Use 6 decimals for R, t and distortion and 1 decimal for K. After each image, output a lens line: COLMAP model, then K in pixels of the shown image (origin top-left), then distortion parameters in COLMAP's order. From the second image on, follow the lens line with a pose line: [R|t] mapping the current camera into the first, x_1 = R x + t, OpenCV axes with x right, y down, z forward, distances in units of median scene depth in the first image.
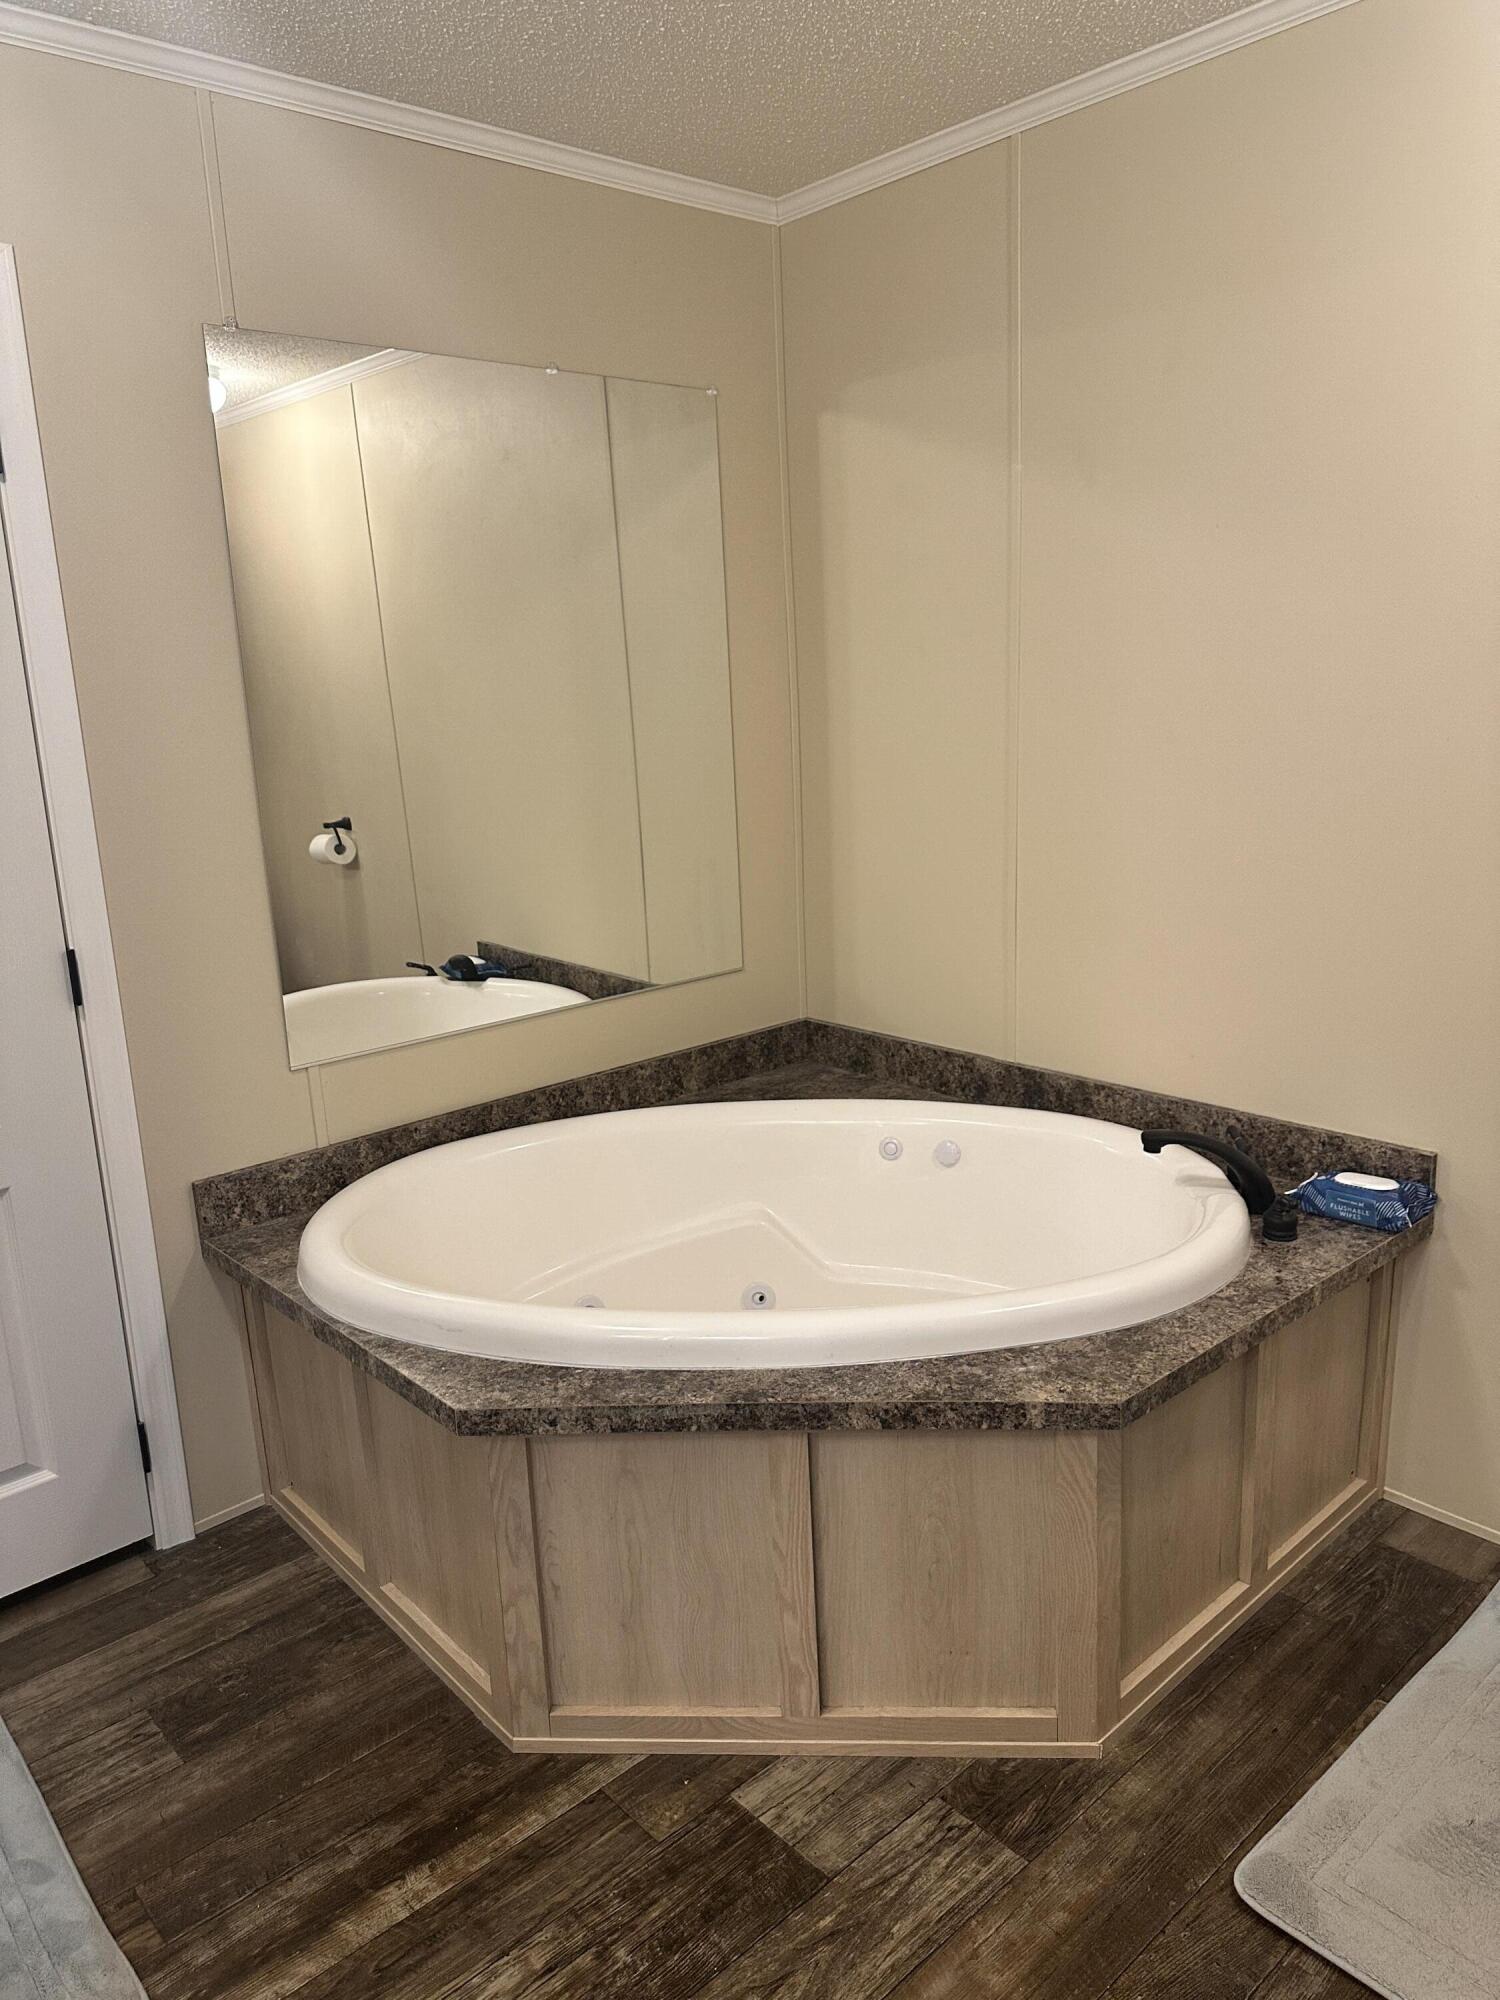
lens RADIAL K [[1430.0, 0, 757.3], [0, 1430.0, 1002.6], [0, 0, 1]] dist [0.001174, -0.000568]
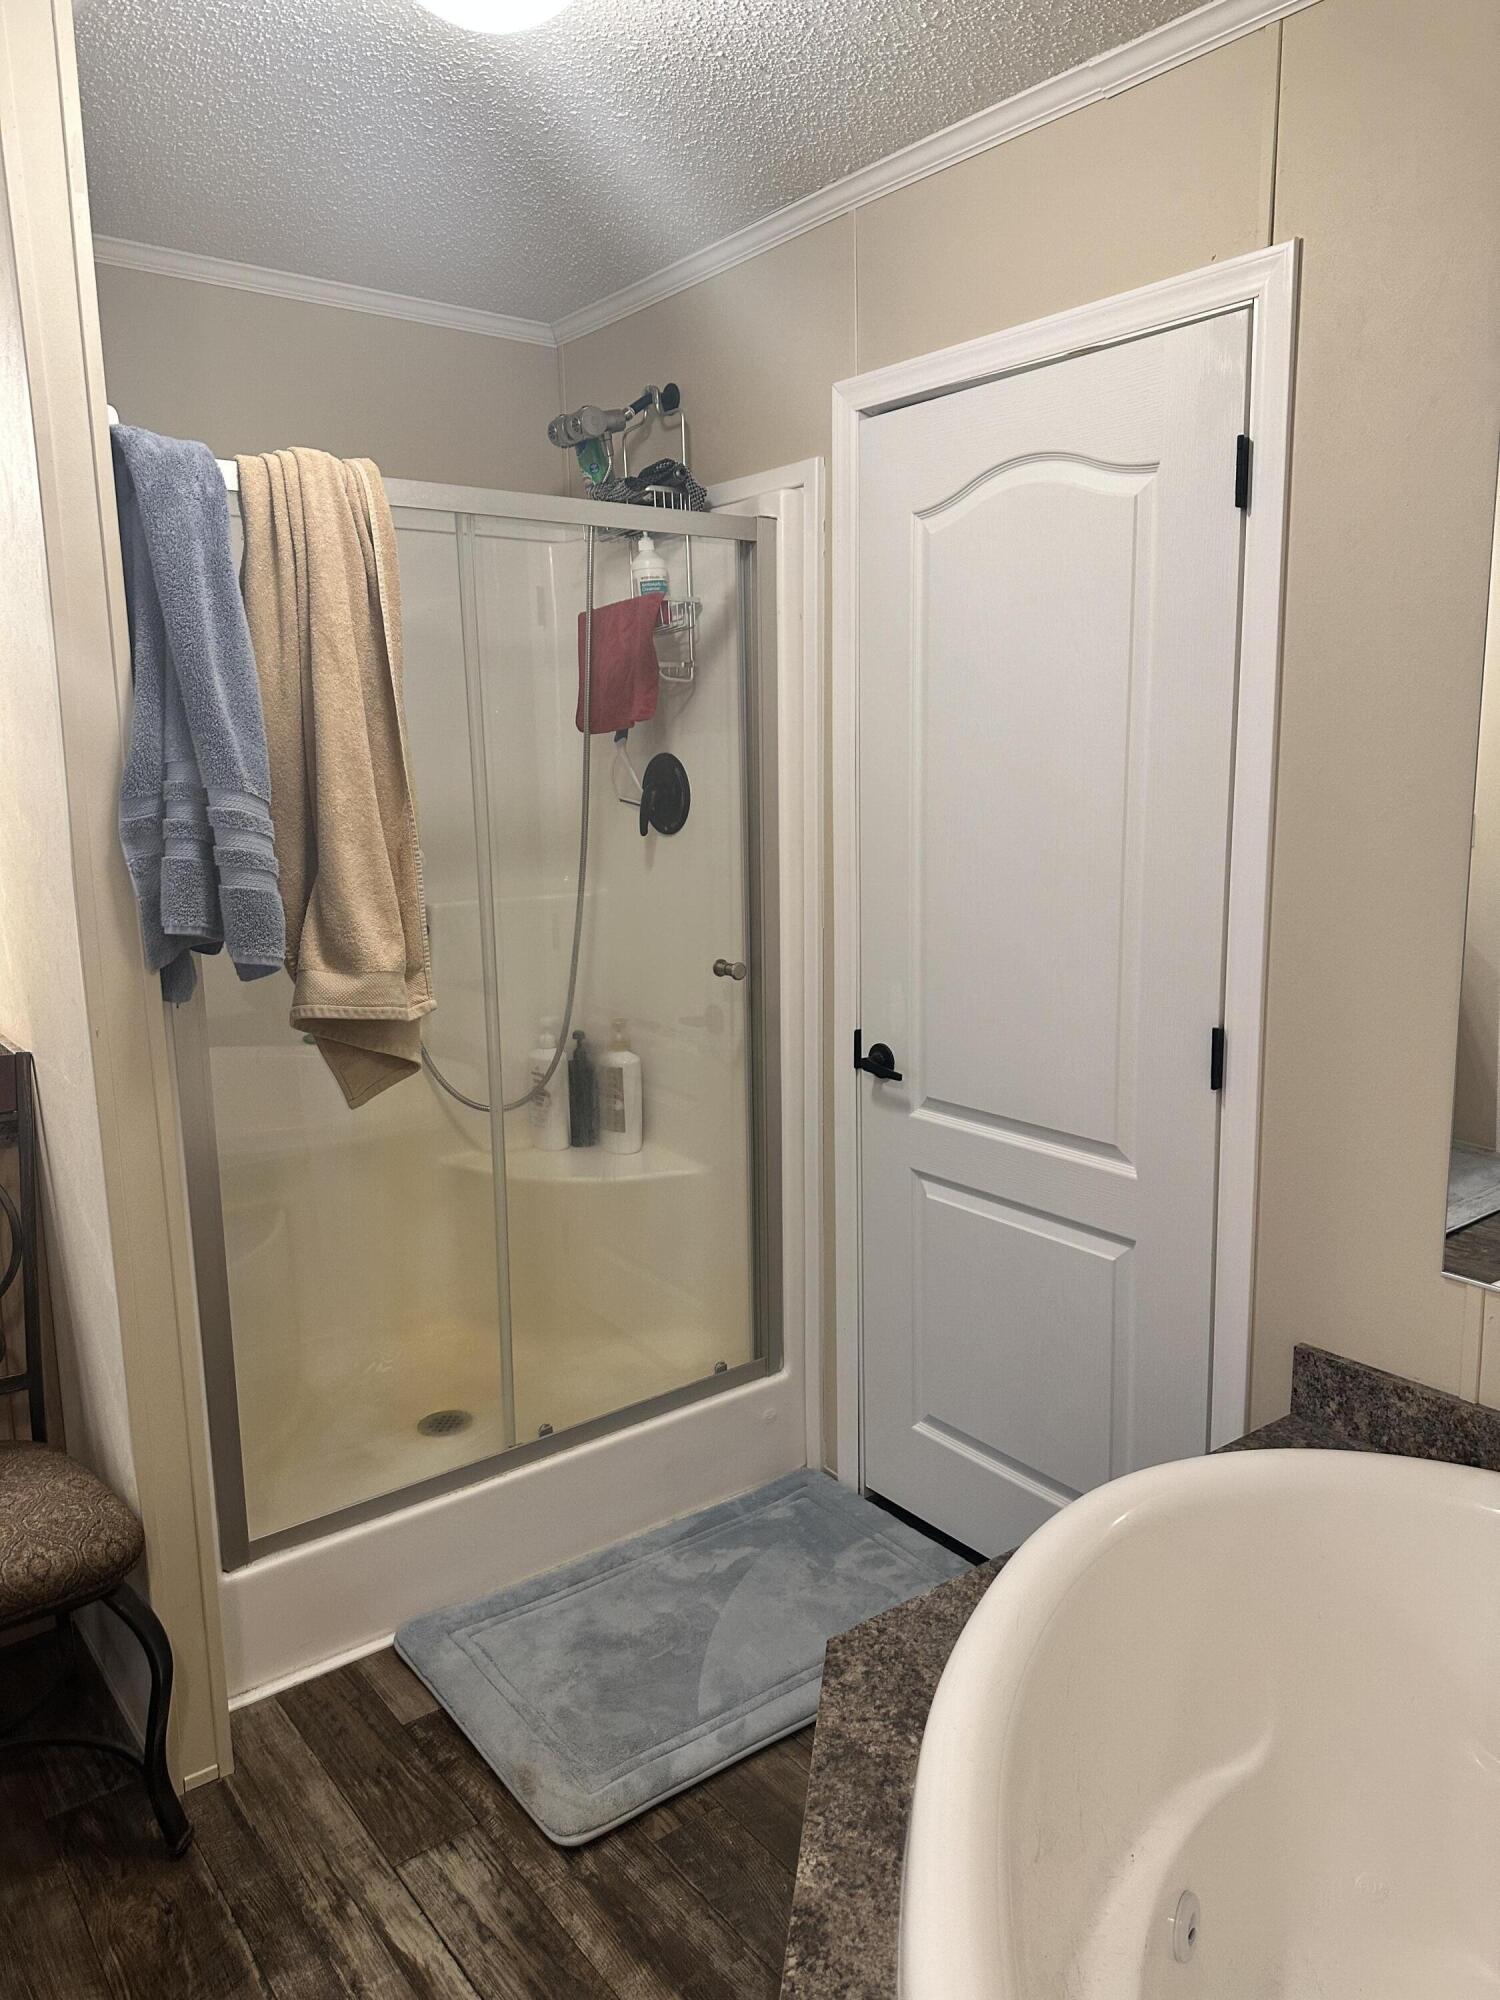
lens RADIAL K [[1430.0, 0, 757.7], [0, 1430.0, 998.1], [0, 0, 1]] dist [0.001174, -0.000568]
pose [[-0.074615, 0.221232, -0.972363, 0.510199], [-0.206091, 0.950609, 0.232097, -0.251380], [0.975684, 0.217713, -0.025336, 0.901275]]
